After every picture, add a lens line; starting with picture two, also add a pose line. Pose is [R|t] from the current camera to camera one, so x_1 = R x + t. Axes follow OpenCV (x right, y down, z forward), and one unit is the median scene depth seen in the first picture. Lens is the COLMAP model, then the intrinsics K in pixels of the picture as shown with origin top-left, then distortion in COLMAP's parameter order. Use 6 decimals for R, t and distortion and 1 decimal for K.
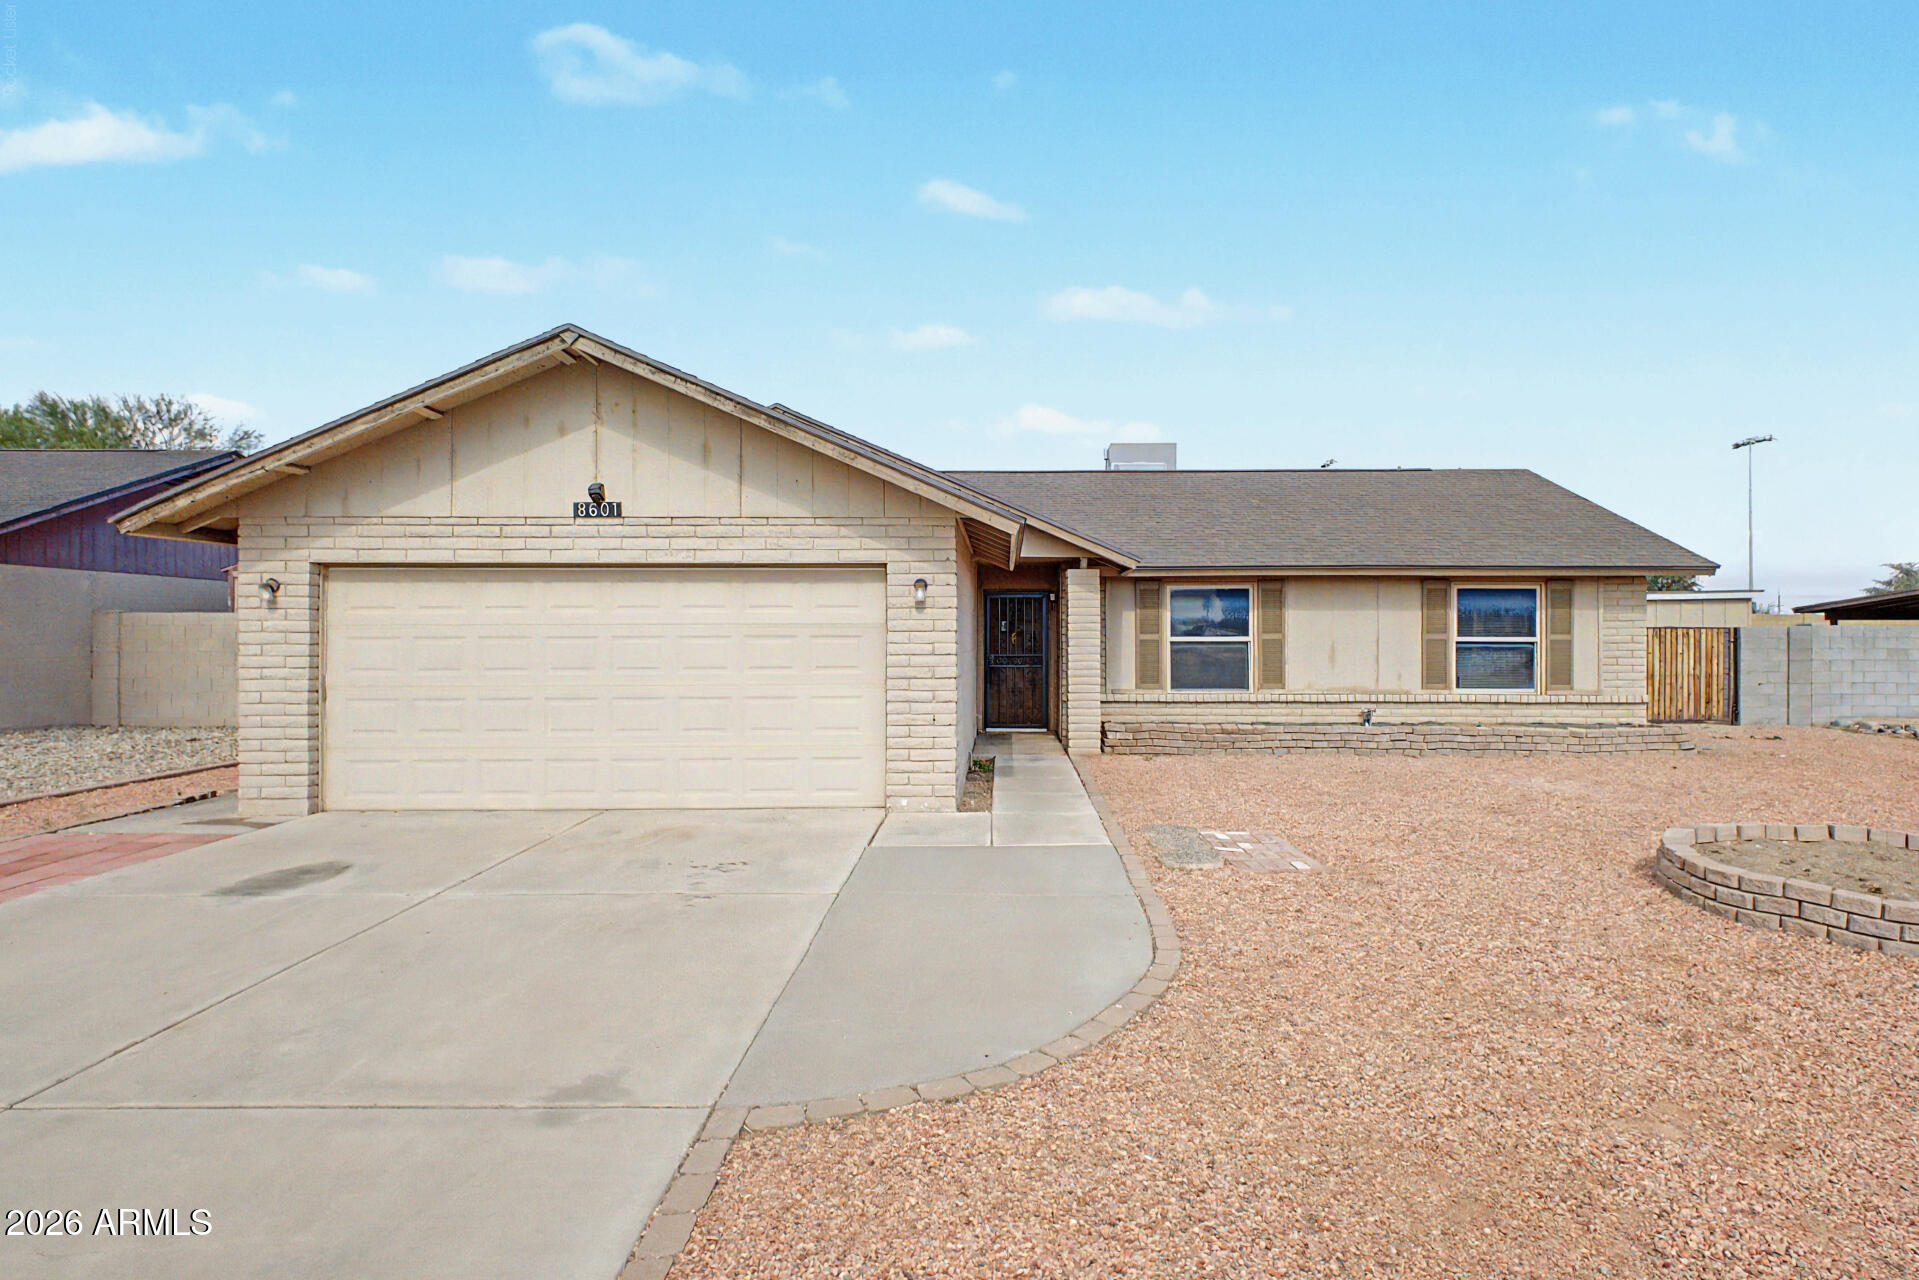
lens RADIAL K [[912.2, 0, 1000.6], [0, 912.2, 659.9], [0, 0, 1]] dist [0.015409, -0.000303]
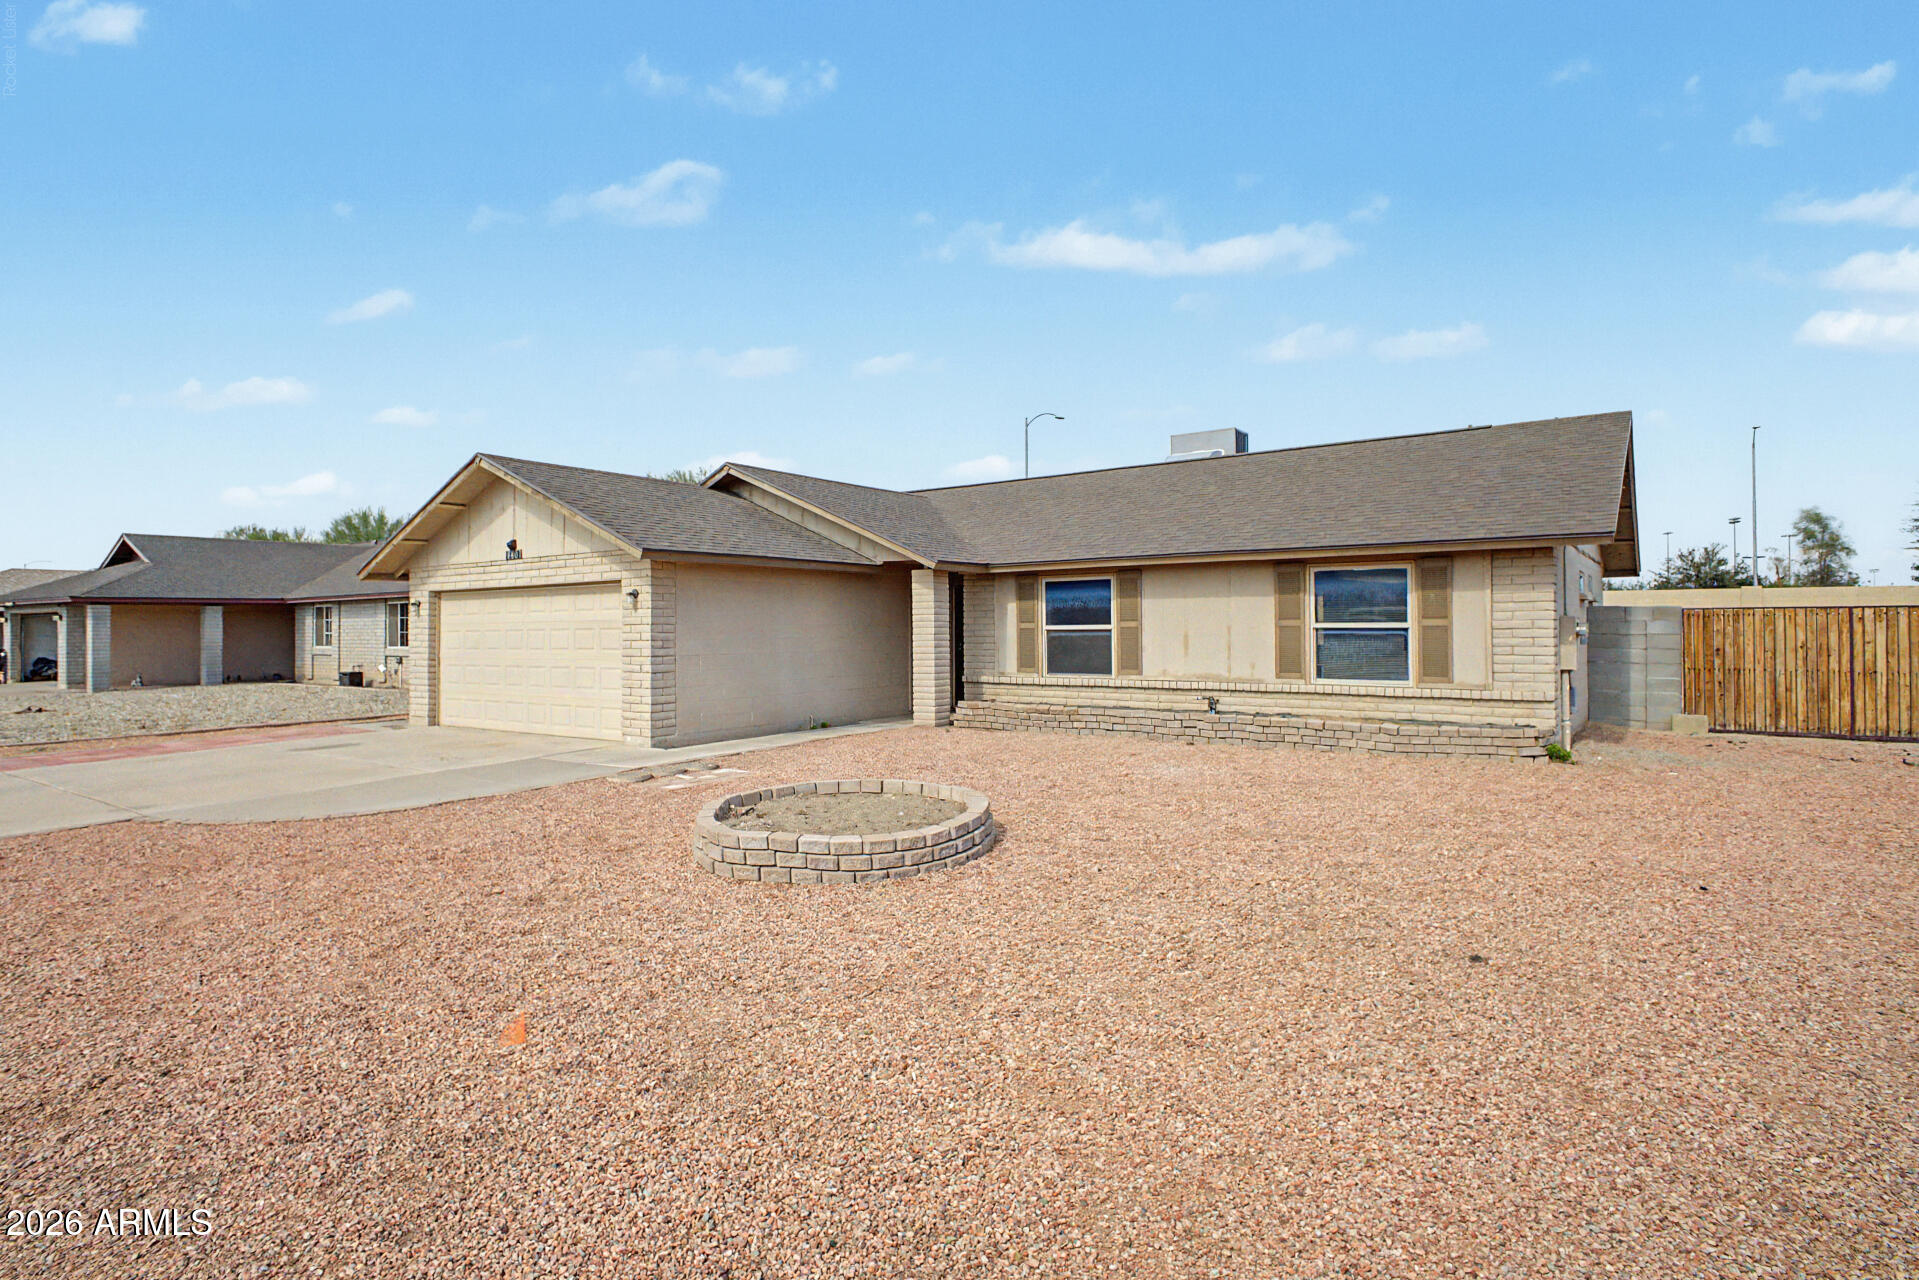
lens RADIAL K [[903.6, 0, 959.5], [0, 903.6, 640.0], [0, 0, 1]] dist [0.002638, 0.000093]
pose [[0.836756, 0.000259, -0.547576, 0.705915], [-0.005272, 0.999957, -0.007583, 0.000957], [0.547551, 0.009232, 0.836721, 0.032087]]
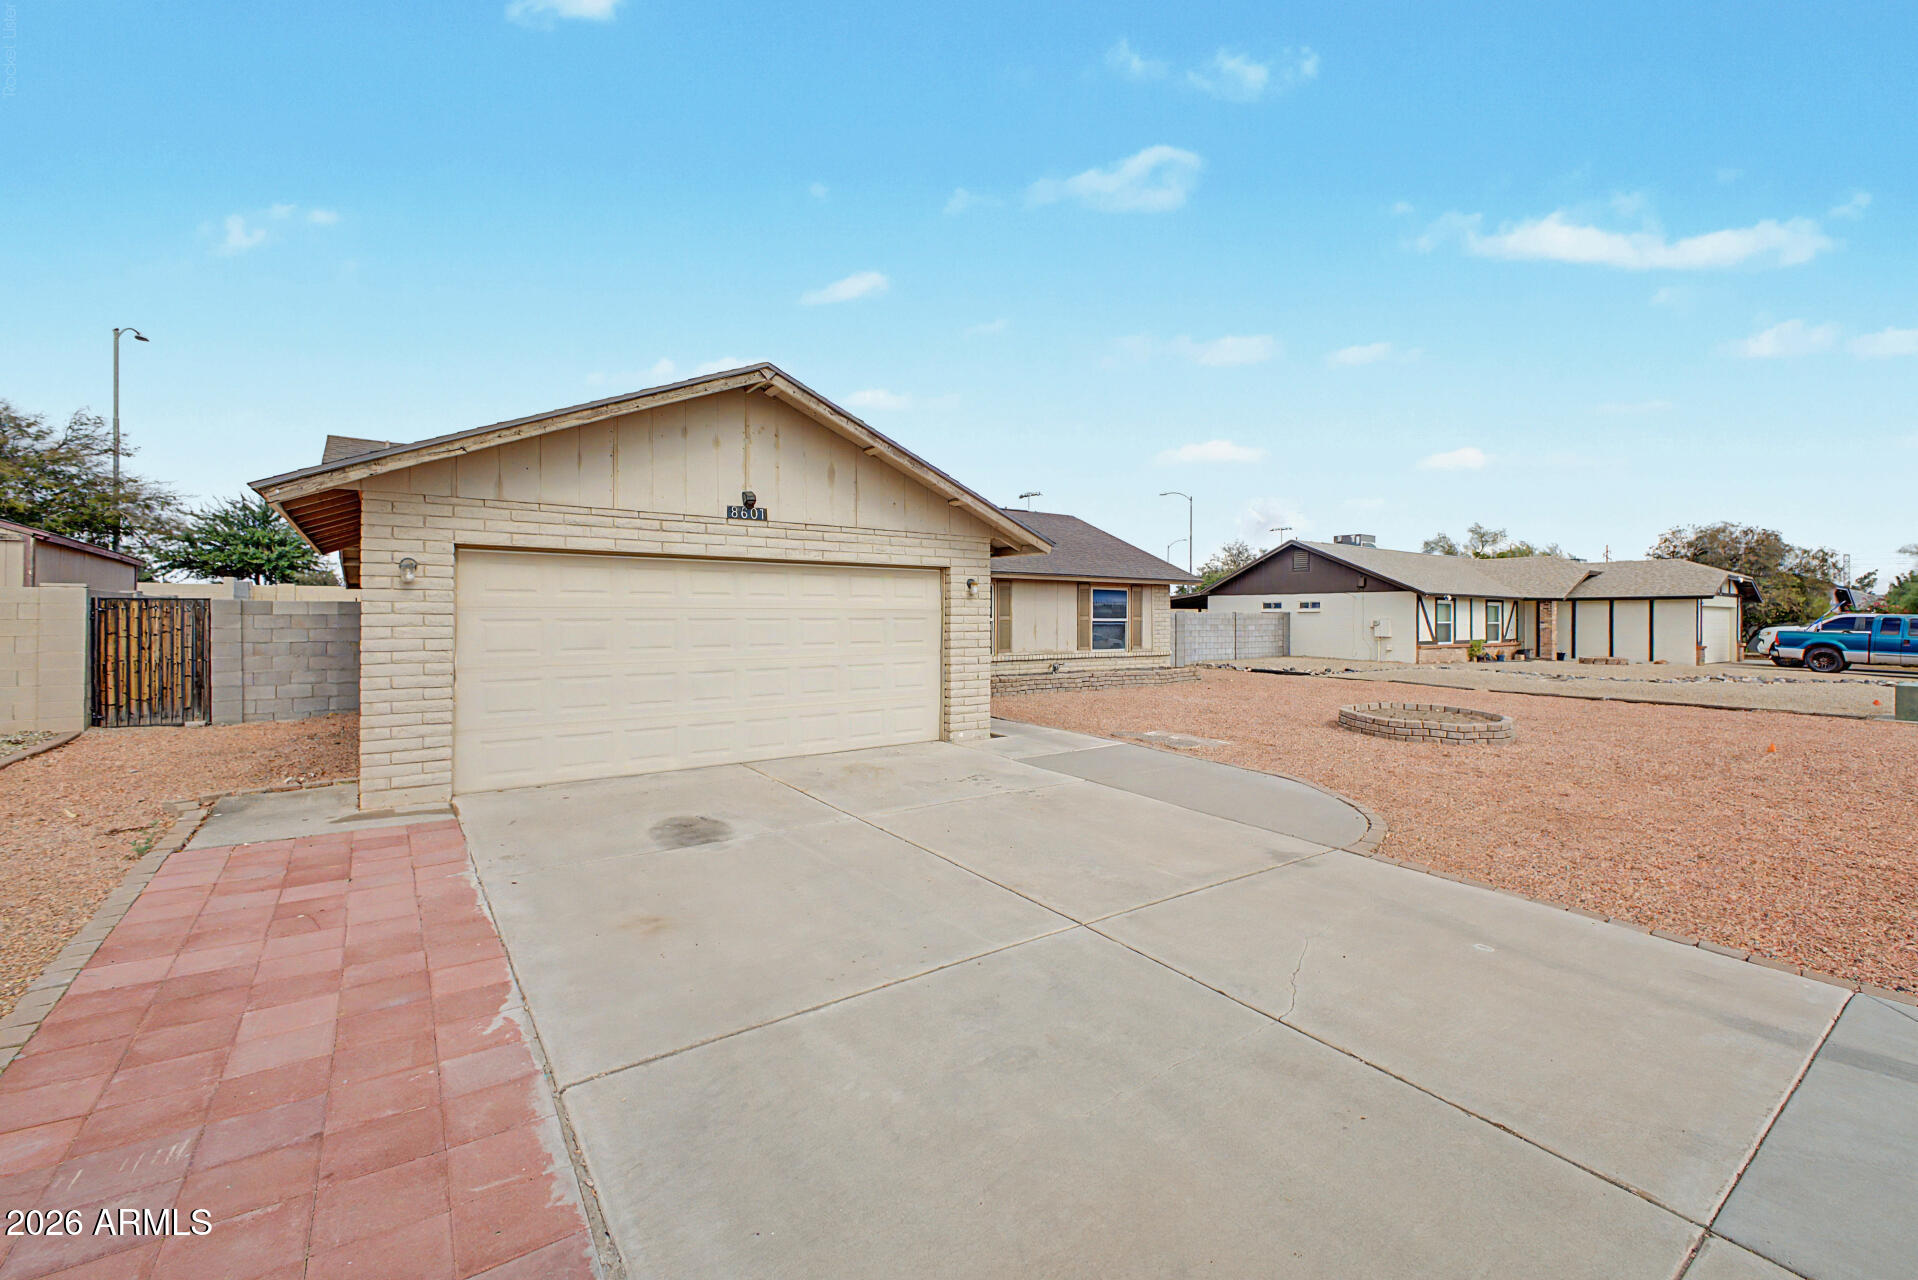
lens RADIAL K [[745.7, 0, 959.0], [0, 745.7, 640.0], [0, 0, 1]] dist [0.012597, 0.000012]
pose [[0.828598, -0.015455, 0.559631, -0.461552], [0.011738, 0.999879, 0.010233, -0.002601], [-0.559721, -0.001910, 0.828679, 0.018475]]
